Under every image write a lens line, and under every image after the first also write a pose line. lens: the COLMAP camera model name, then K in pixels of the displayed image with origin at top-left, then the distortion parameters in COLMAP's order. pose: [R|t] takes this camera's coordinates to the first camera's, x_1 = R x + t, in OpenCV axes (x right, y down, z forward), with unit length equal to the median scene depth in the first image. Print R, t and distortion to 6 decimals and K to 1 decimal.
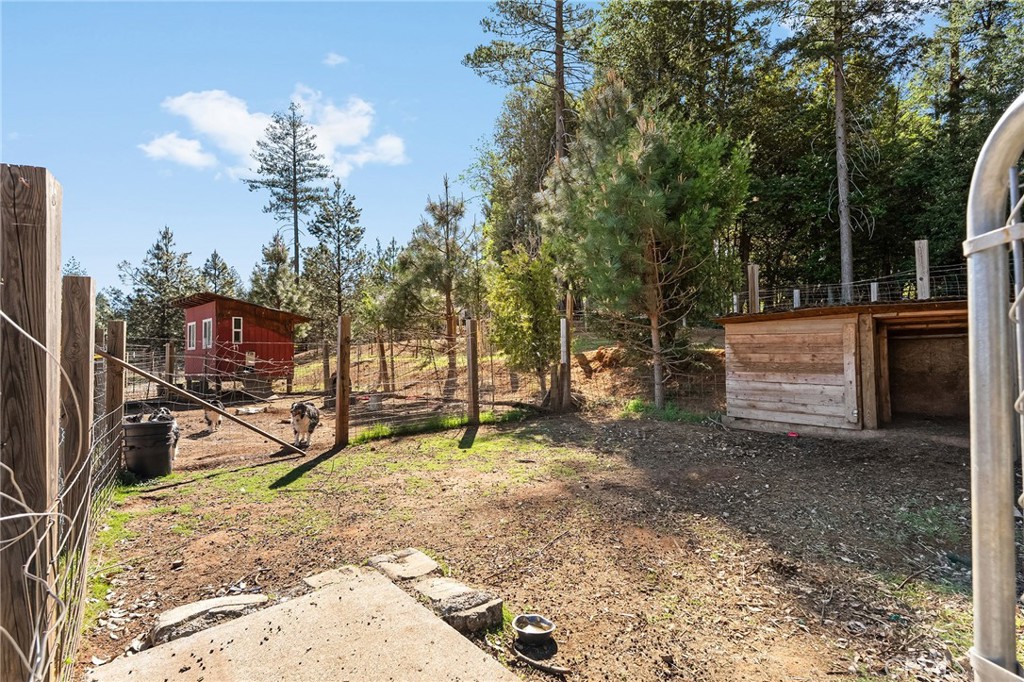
lens RADIAL K [[488.7, 0, 512.0], [0, 488.7, 341.0], [0, 0, 1]] dist [-0.000390, 0.000028]
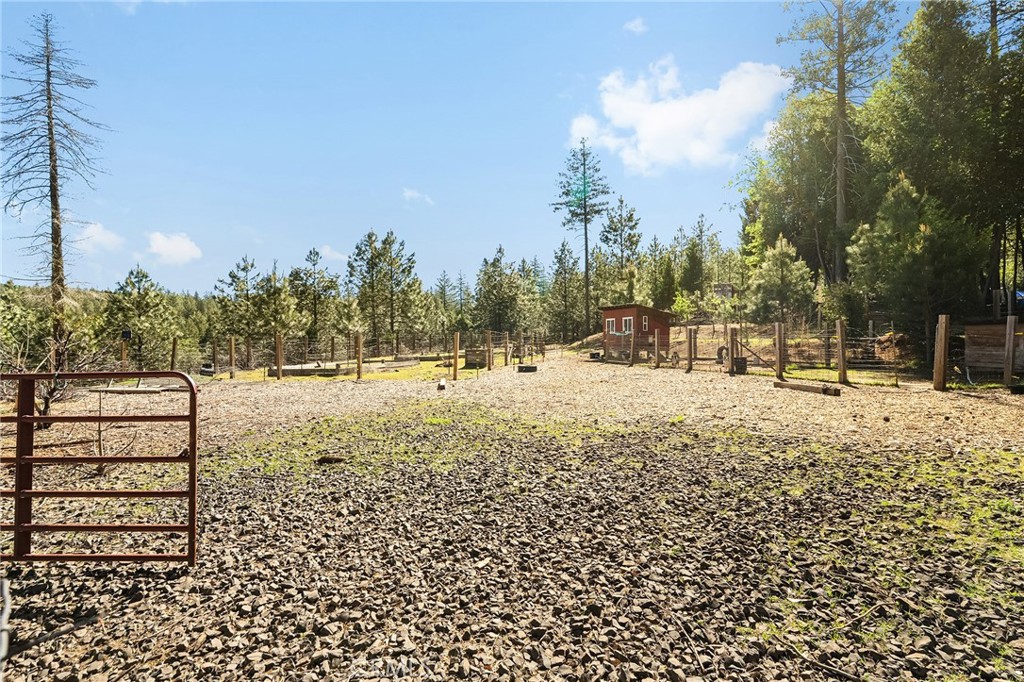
lens RADIAL K [[503.5, 0, 512.0], [0, 503.5, 341.0], [0, 0, 1]] dist [0.003161, 0.000871]
pose [[0.911388, 0.010142, -0.411423, -0.076090], [0.005544, 0.999303, 0.036915, -0.009060], [0.411510, -0.035925, 0.910697, -0.295208]]
